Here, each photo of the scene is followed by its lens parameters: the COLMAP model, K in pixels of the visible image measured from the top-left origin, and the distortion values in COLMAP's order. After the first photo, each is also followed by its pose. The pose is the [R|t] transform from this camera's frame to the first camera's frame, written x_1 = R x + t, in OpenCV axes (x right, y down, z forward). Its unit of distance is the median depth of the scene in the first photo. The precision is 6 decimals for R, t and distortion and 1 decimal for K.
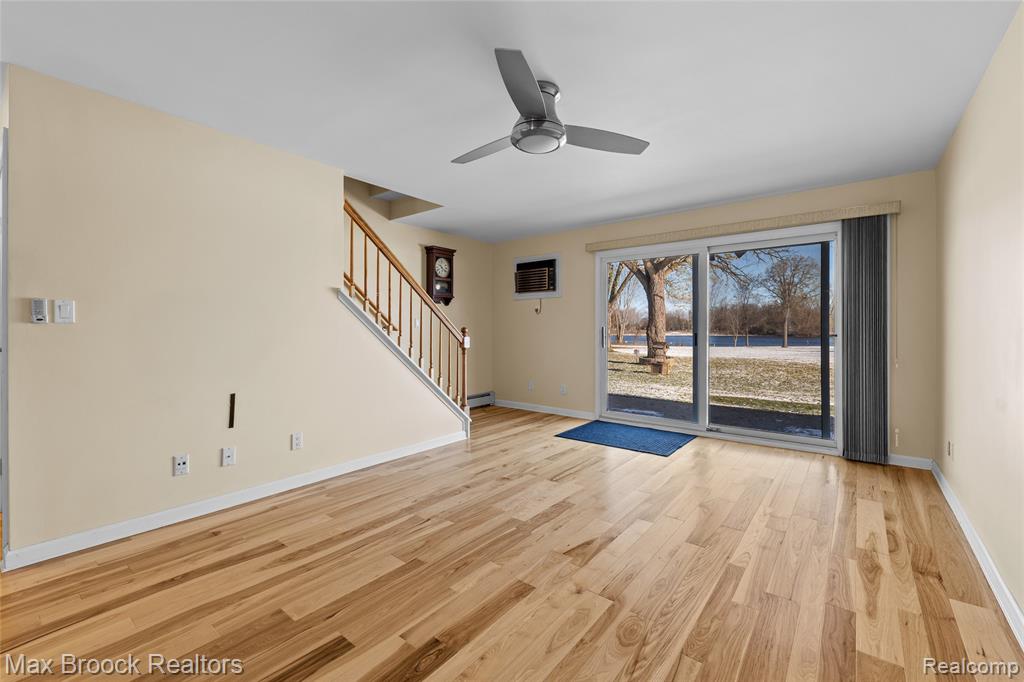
lens RADIAL K [[431.6, 0, 521.8], [0, 431.6, 329.8], [0, 0, 1]] dist [-0.002014, -0.000779]
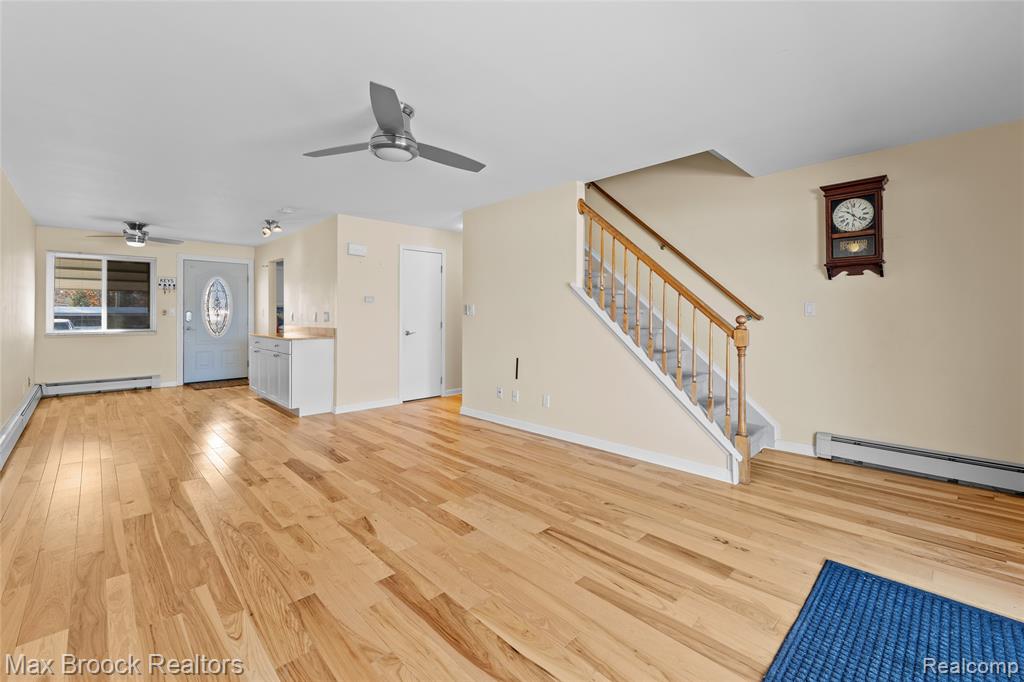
lens RADIAL K [[431.6, 0, 521.8], [0, 431.6, 329.8], [0, 0, 1]] dist [-0.002014, -0.000779]
pose [[-0.132200, 0.029507, -0.990784, 0.970699], [-0.005419, 0.999520, 0.030490, -0.005412], [0.991208, 0.009400, -0.131976, 1.314530]]
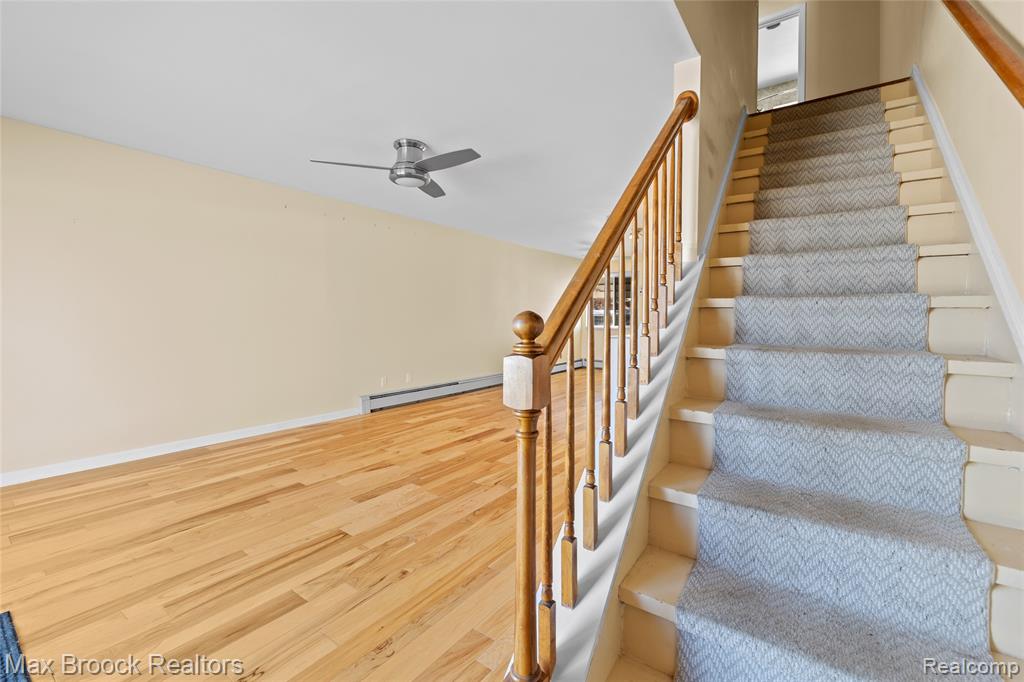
lens RADIAL K [[432.5, 0, 497.9], [0, 432.5, 329.9], [0, 0, 1]] dist [-0.000474, -0.000830]
pose [[-0.999867, -0.007912, -0.014274, -0.200675], [-0.008435, 0.999283, 0.036919, -0.004506], [0.013972, 0.037034, -0.999216, 2.103963]]
